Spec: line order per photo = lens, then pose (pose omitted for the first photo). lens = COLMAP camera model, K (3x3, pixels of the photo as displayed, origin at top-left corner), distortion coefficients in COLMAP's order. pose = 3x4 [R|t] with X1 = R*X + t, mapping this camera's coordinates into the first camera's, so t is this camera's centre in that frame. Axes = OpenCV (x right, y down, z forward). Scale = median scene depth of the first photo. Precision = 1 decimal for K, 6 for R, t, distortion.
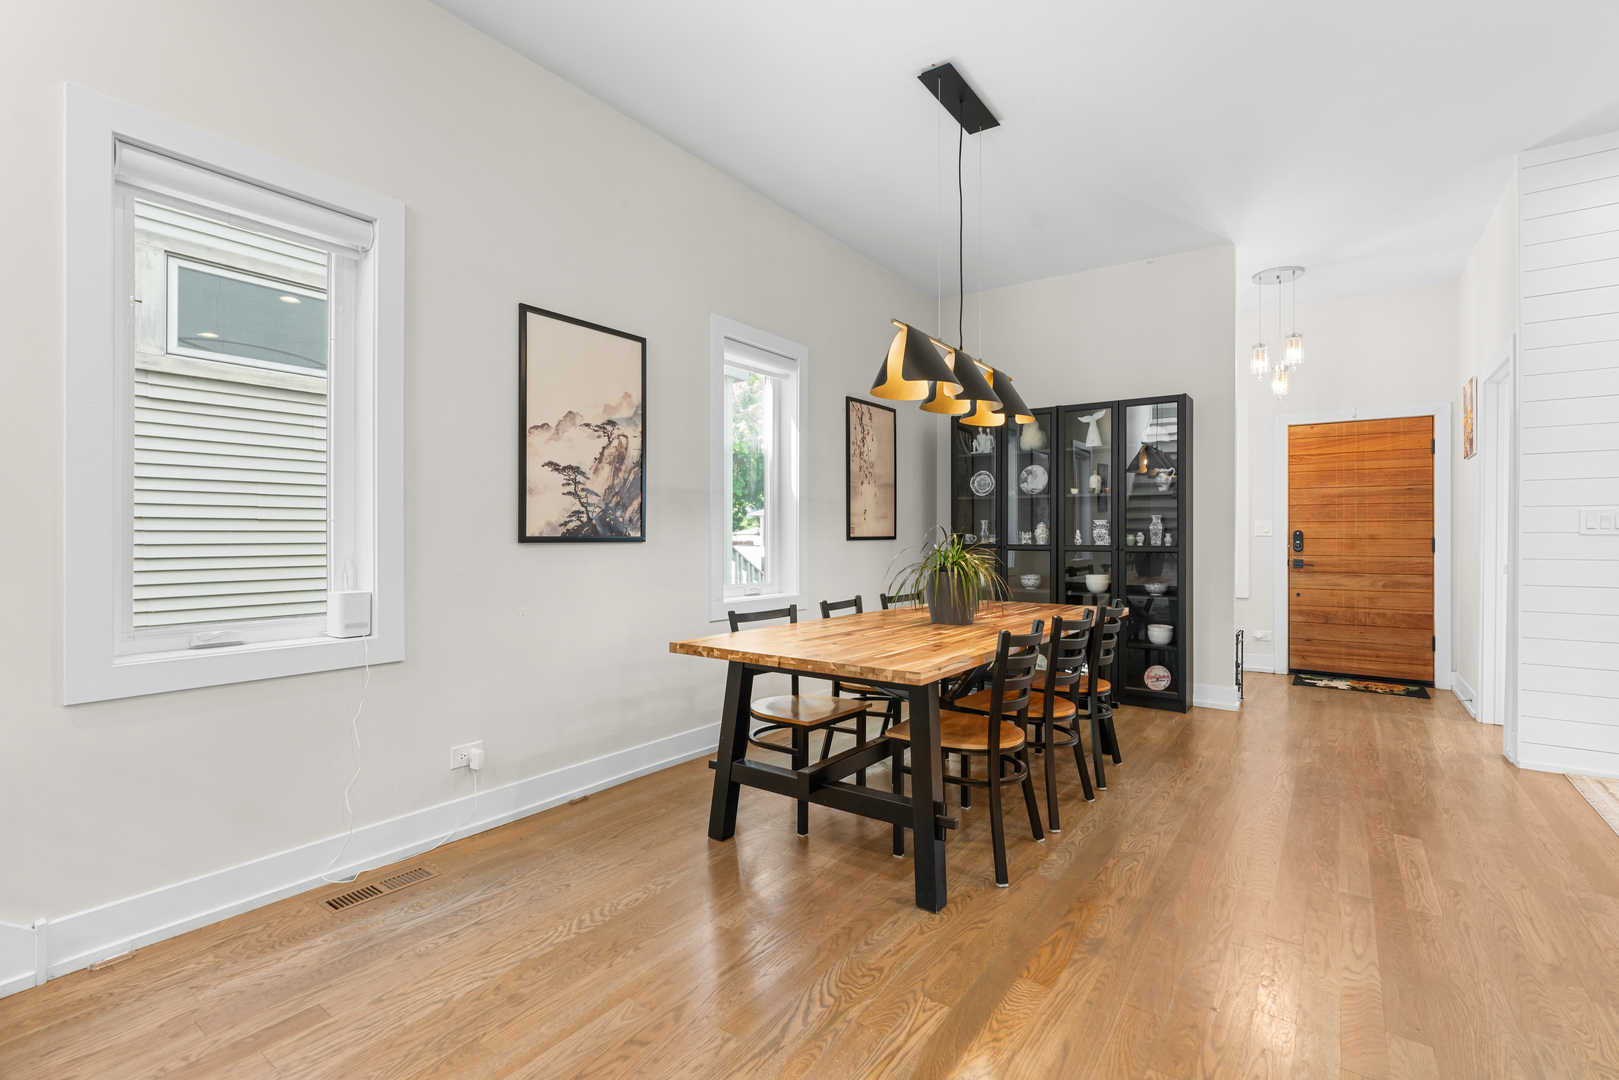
lens RADIAL K [[729.2, 0, 810.6], [0, 729.2, 537.7], [0, 0, 1]] dist [0.000611, -0.000618]
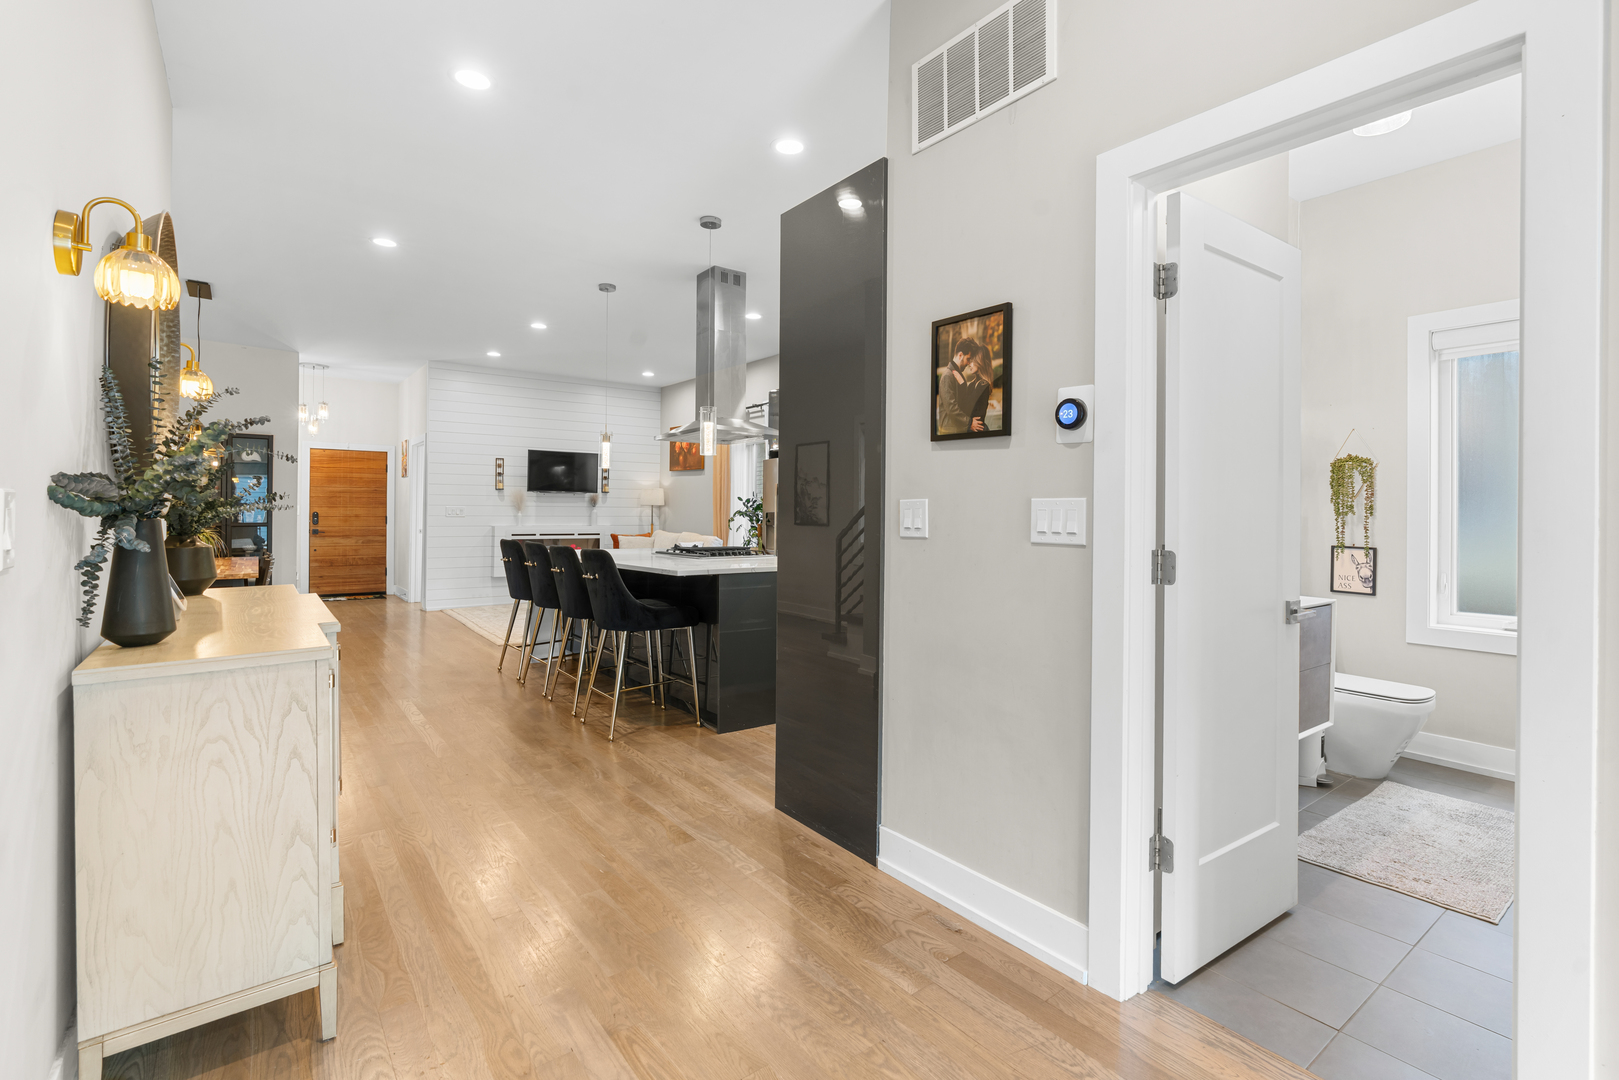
lens RADIAL K [[737.4, 0, 814.8], [0, 737.4, 511.2], [0, 0, 1]] dist [-0.002277, -0.000185]
pose [[0.283179, 0.002231, 0.959064, -0.667583], [-0.006815, 0.999977, -0.000314, -0.019678], [-0.959043, -0.006447, 0.283188, -0.612209]]
